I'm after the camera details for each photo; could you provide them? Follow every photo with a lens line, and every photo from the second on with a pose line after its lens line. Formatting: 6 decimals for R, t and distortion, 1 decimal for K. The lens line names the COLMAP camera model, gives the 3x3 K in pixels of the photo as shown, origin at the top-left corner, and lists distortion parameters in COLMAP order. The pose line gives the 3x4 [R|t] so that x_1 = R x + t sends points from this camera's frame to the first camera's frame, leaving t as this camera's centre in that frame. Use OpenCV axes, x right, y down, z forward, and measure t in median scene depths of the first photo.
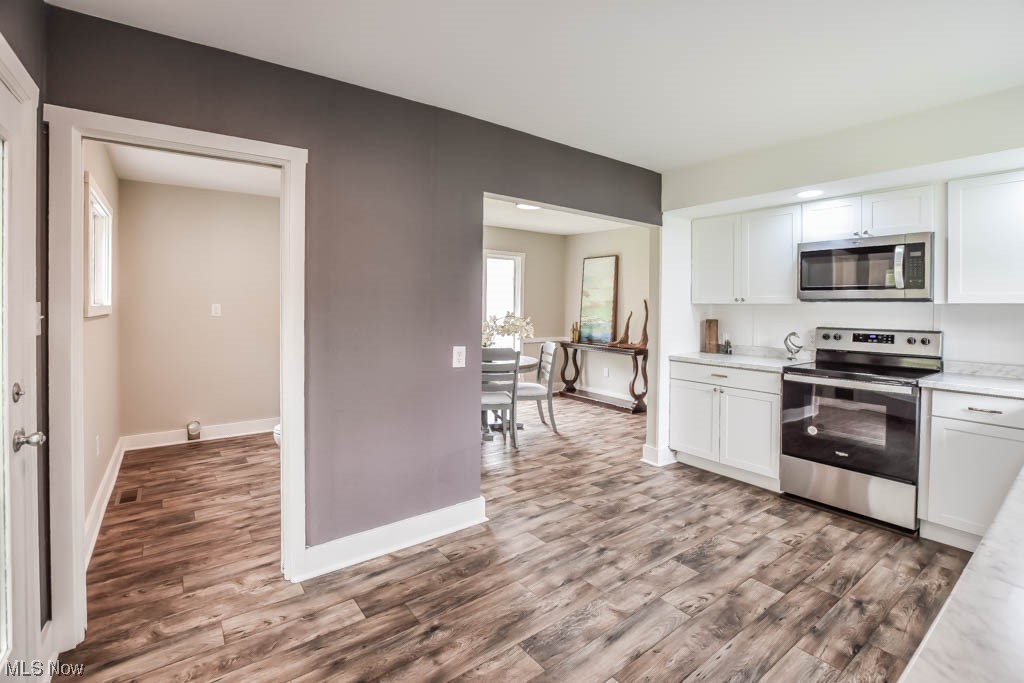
lens RADIAL K [[473.4, 0, 525.4], [0, 473.4, 307.4], [0, 0, 1]] dist [-0.024185, -0.000279]
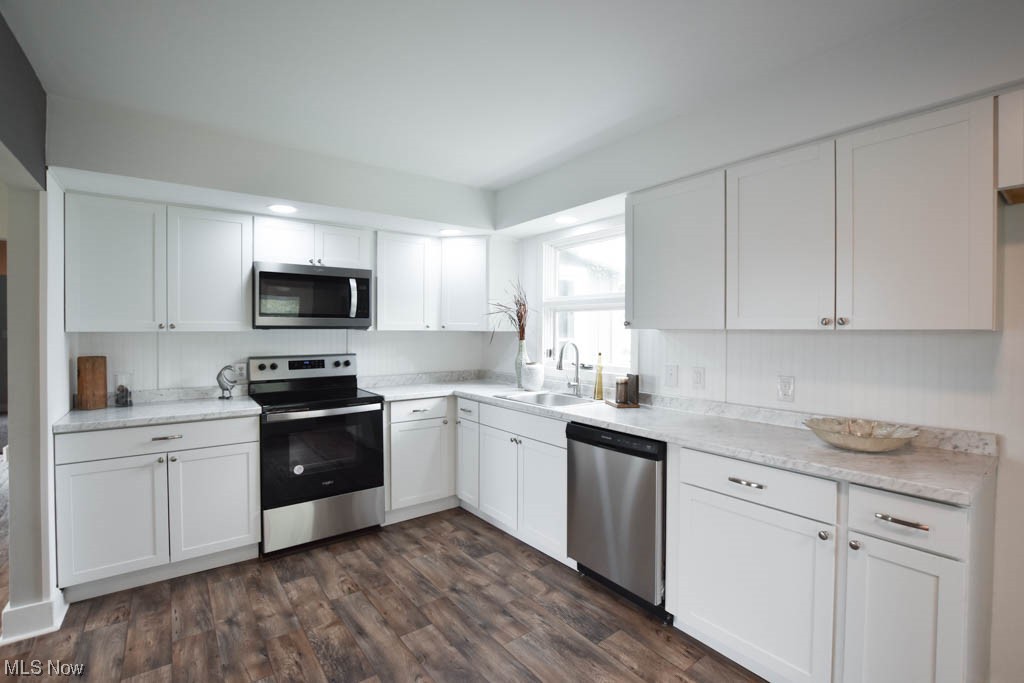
lens RADIAL K [[473.4, 0, 523.2], [0, 473.4, 334.5], [0, 0, 1]] dist [-0.024185, -0.000279]
pose [[-0.006652, -0.018187, 0.999812, -0.302542], [0.003675, 0.999827, 0.018212, -0.017125], [-0.999971, 0.003795, -0.006584, 0.556412]]
